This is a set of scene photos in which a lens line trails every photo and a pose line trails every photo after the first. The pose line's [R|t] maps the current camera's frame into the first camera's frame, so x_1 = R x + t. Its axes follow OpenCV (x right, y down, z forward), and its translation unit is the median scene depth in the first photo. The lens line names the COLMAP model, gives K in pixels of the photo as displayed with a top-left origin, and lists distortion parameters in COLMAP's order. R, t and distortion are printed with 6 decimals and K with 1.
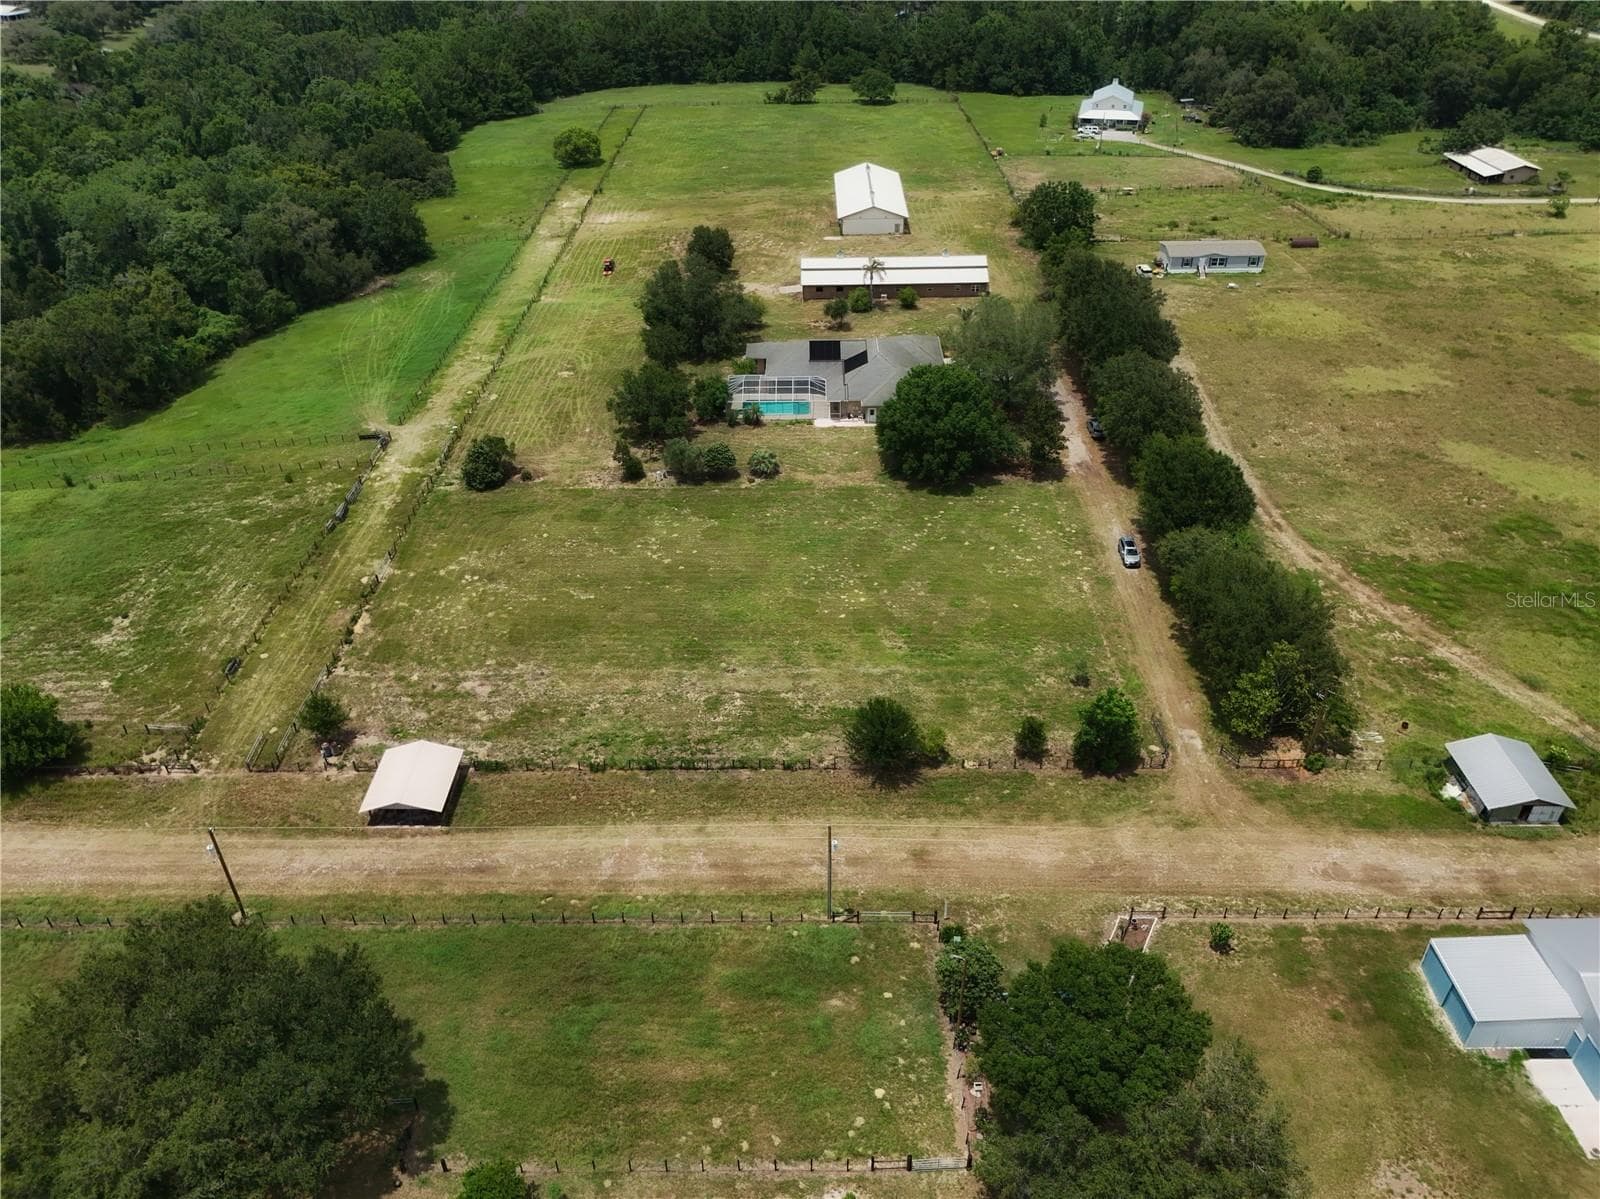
lens RADIAL K [[1175.1, 0, 800.0], [0, 1175.1, 599.5], [0, 0, 1]] dist [0.068523, -0.064978]
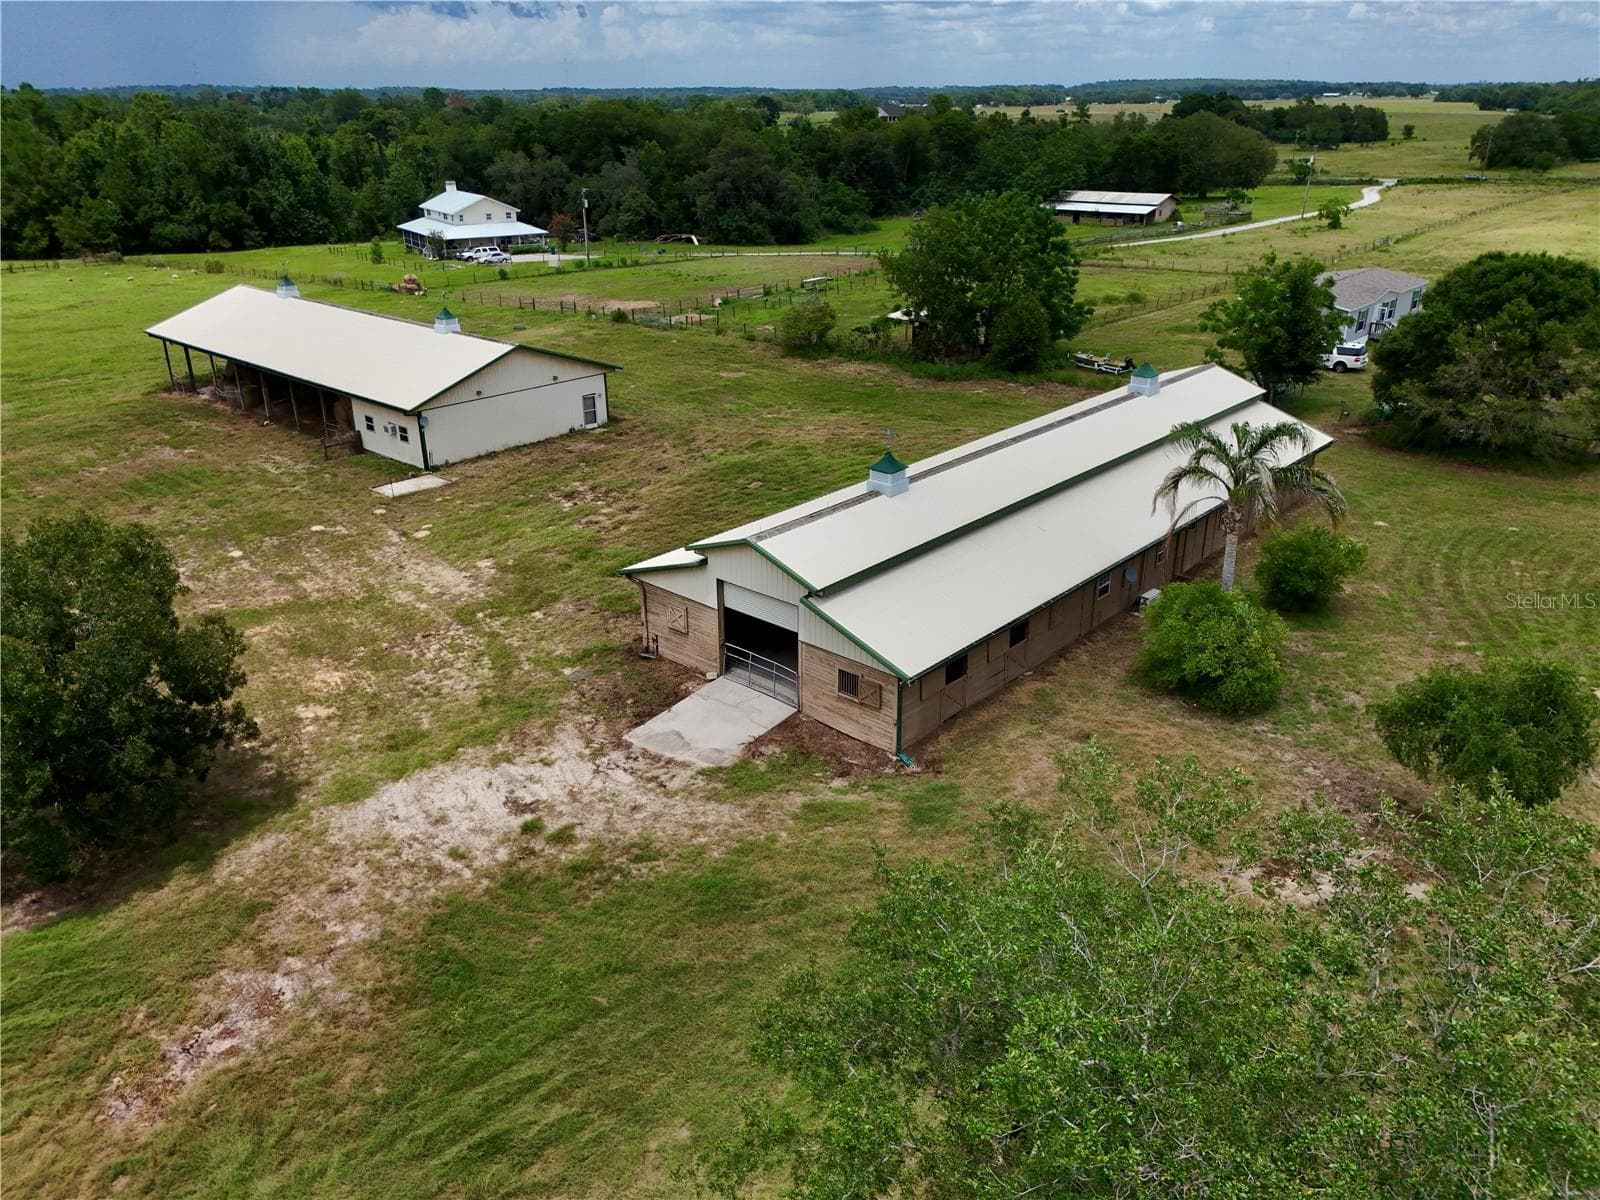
lens RADIAL K [[1175.1, 0, 800.0], [0, 1175.1, 600.0], [0, 0, 1]] dist [0.068523, -0.064978]
pose [[0.674264, -0.291748, 0.678419, -0.107076], [0.421889, 0.906163, -0.029618, -0.259307], [-0.606117, 0.306188, 0.734078, 0.830152]]
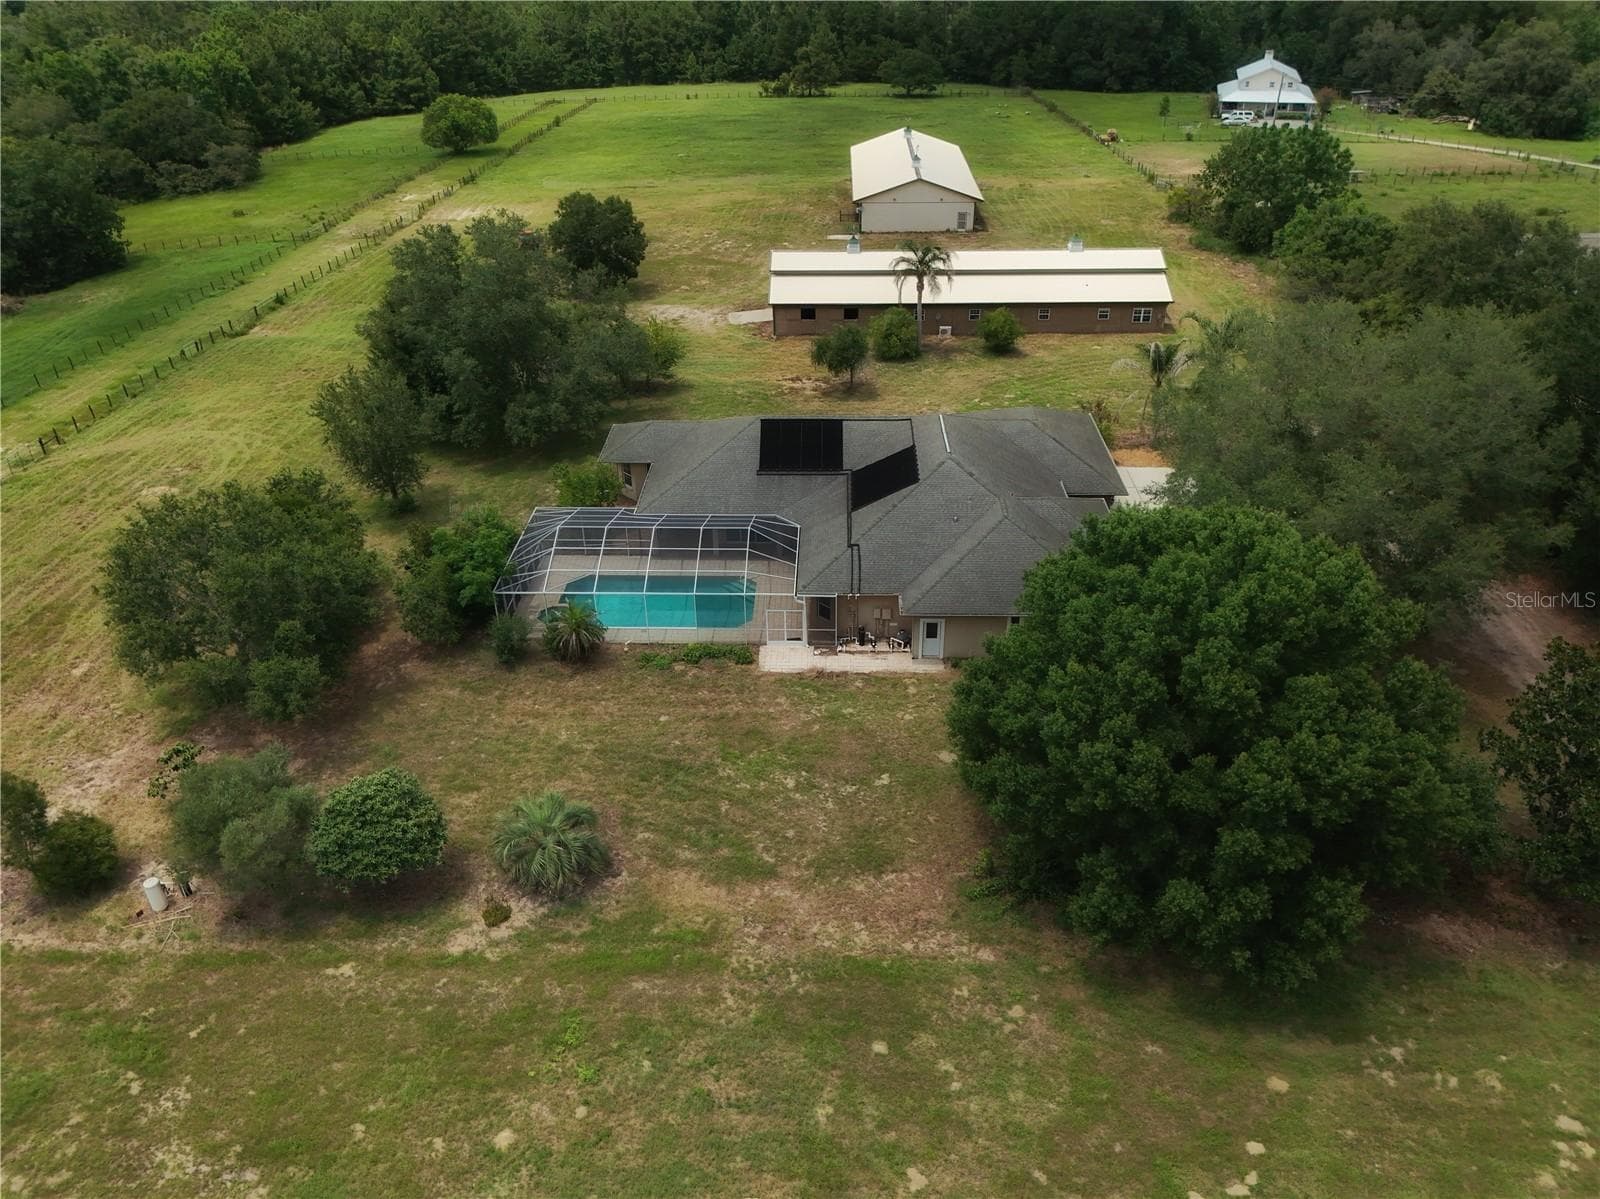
lens RADIAL K [[1175.1, 0, 800.0], [0, 1175.1, 599.5], [0, 0, 1]] dist [0.068523, -0.064978]
pose [[0.999660, 0.015458, -0.021015, 0.023398], [-0.016863, 0.997514, -0.068422, -0.109718], [0.019905, 0.068753, 0.997435, 0.506343]]
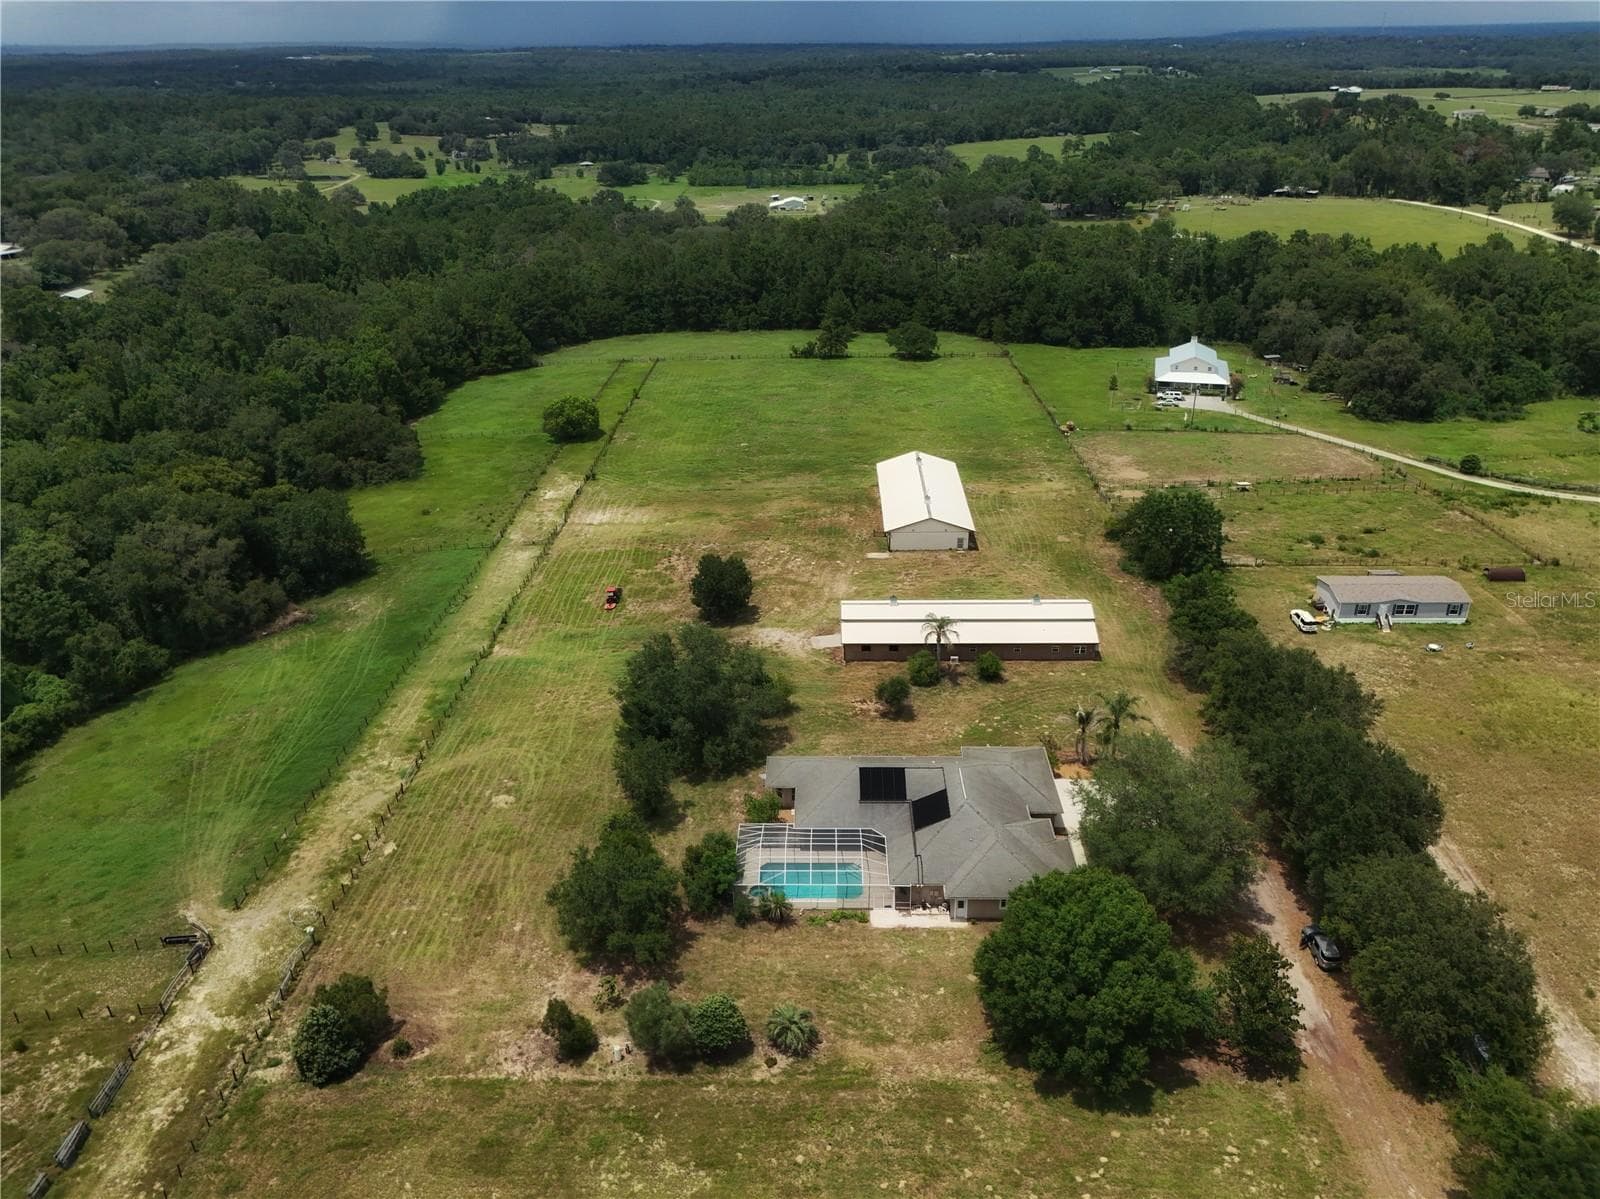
lens RADIAL K [[1175.1, 0, 800.0], [0, 1175.1, 599.5], [0, 0, 1]] dist [0.068523, -0.064978]
pose [[0.999860, 0.005471, -0.015815, -0.012912], [-0.007837, 0.988097, -0.153630, -0.169606], [0.014786, 0.153733, 0.988002, 0.255183]]
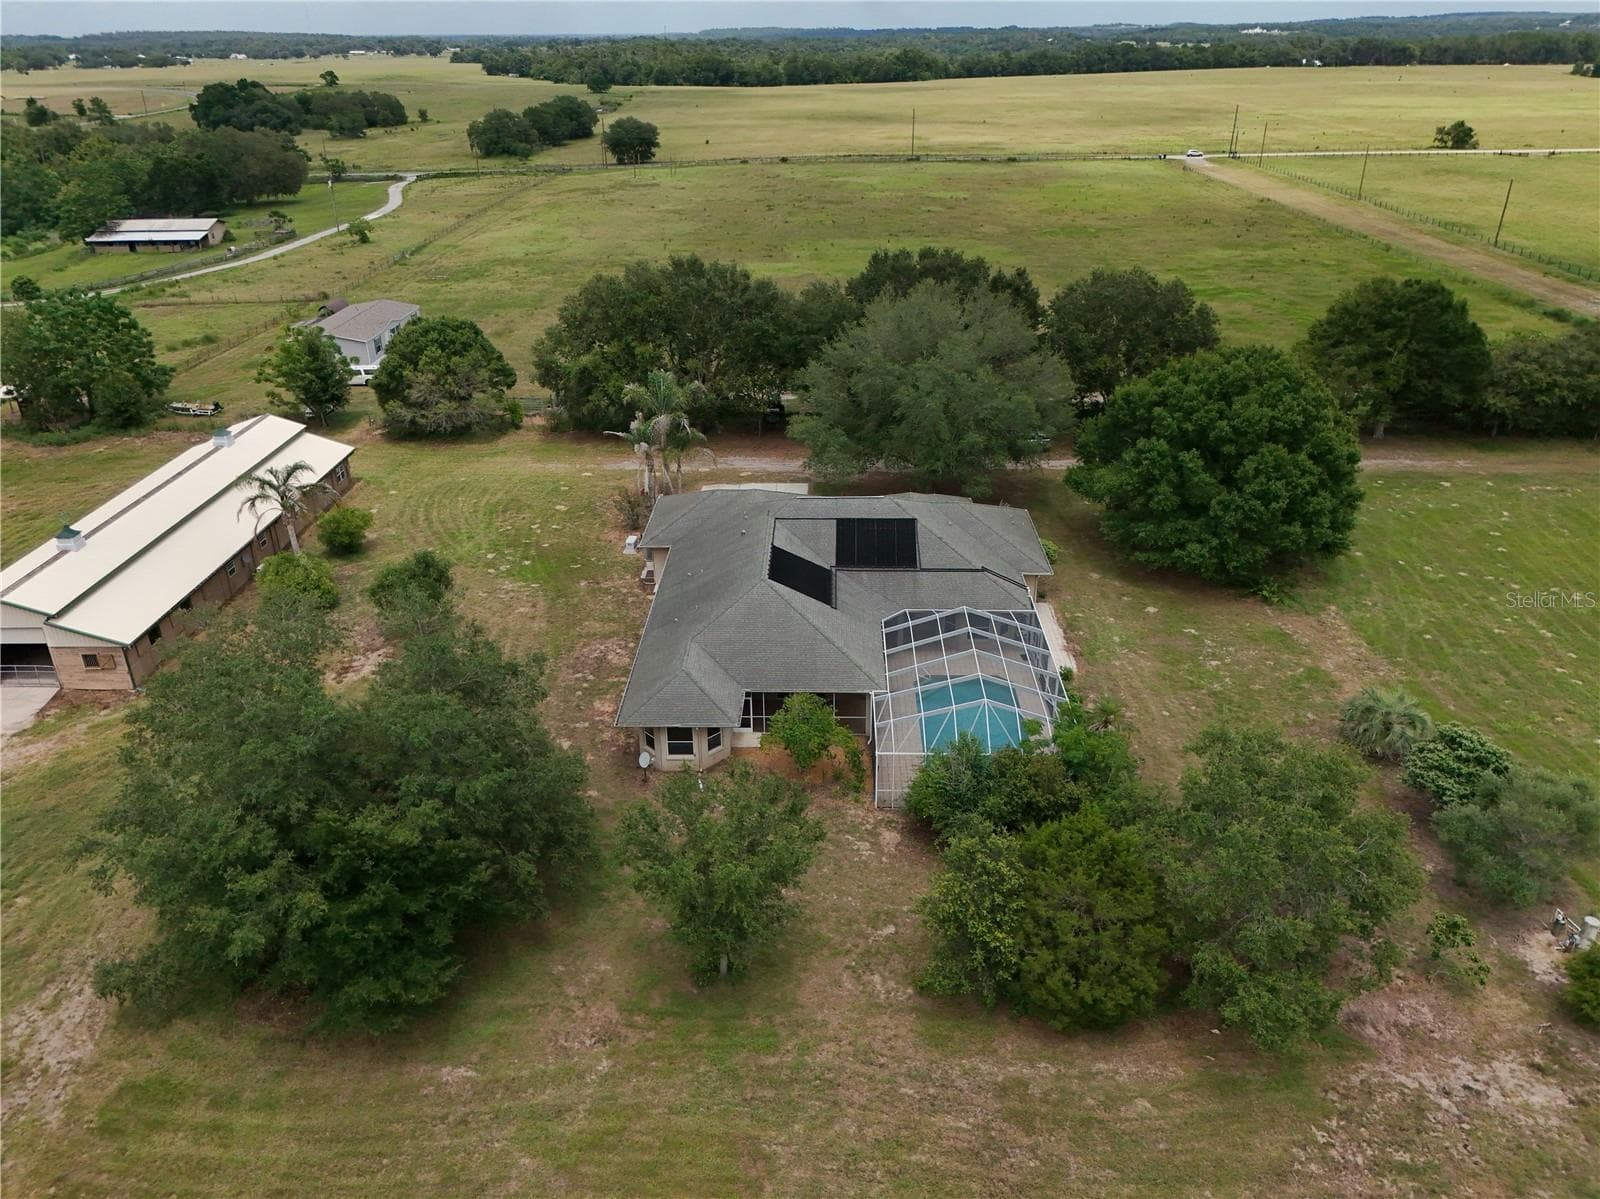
lens RADIAL K [[1175.1, 0, 800.0], [0, 1175.1, 599.5], [0, 0, 1]] dist [0.068523, -0.064978]
pose [[0.029880, -0.429658, 0.902497, -0.244554], [0.575335, 0.745728, 0.335976, -0.260223], [-0.817372, 0.509199, 0.269480, 0.723291]]
